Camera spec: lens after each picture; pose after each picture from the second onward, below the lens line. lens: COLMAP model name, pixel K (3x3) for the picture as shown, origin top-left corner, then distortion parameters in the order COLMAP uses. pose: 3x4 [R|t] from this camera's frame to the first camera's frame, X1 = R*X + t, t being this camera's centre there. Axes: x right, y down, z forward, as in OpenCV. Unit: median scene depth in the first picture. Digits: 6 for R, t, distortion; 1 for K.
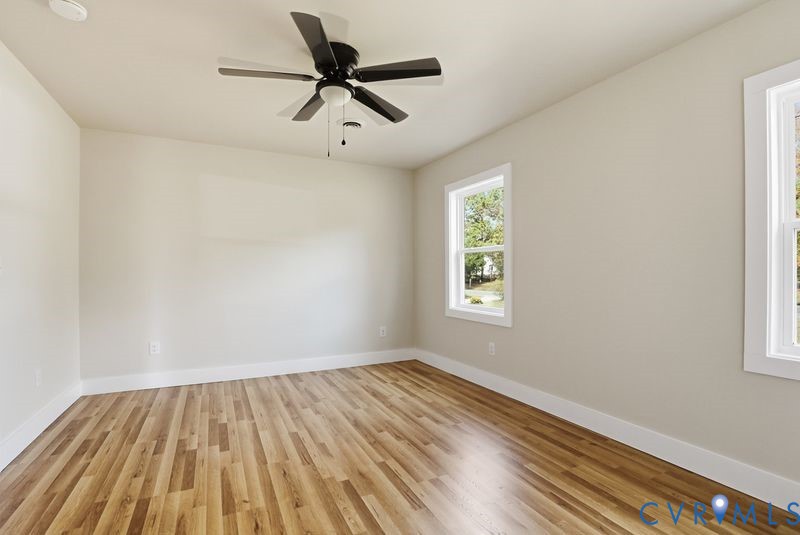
lens RADIAL K [[377.1, 0, 402.9], [0, 377.1, 272.6], [0, 0, 1]] dist [-0.016128, 0.000428]
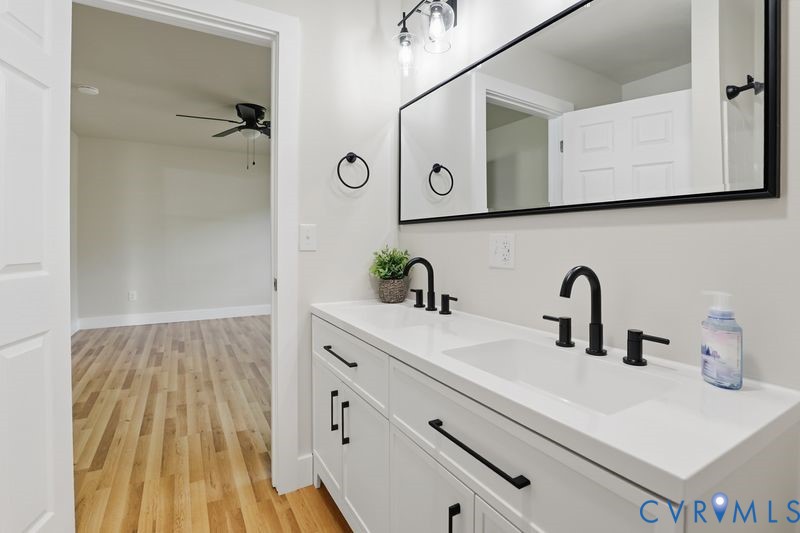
lens RADIAL K [[377.1, 0, 393.7], [0, 377.1, 241.8], [0, 0, 1]] dist [-0.016128, 0.000428]
pose [[0.998952, 0.001298, 0.045763, 0.282254], [-0.001361, 0.999998, 0.001364, -0.000859], [-0.045761, -0.001424, 0.998951, -0.507386]]
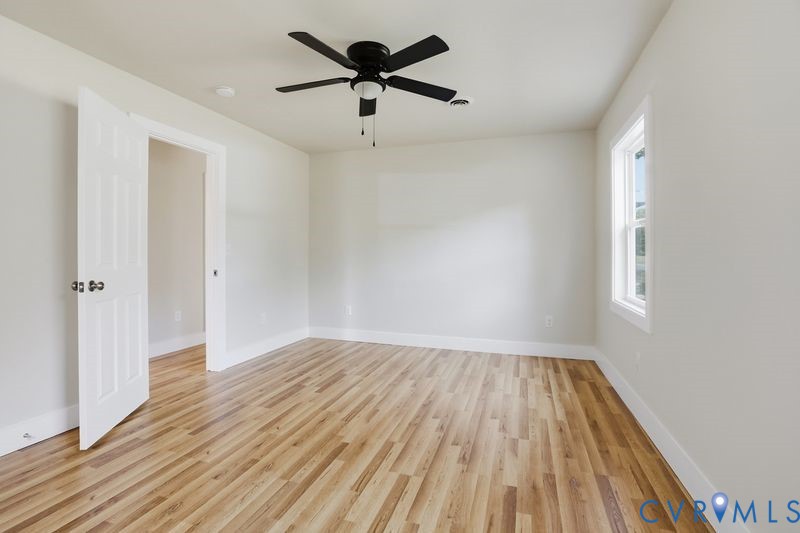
lens RADIAL K [[377.1, 0, 407.9], [0, 377.1, 248.7], [0, 0, 1]] dist [-0.016128, 0.000428]
pose [[0.715518, -0.008443, -0.698543, 0.506310], [-0.001117, 0.999912, -0.013230, 0.001599], [0.698593, 0.010246, 0.715446, 0.228866]]
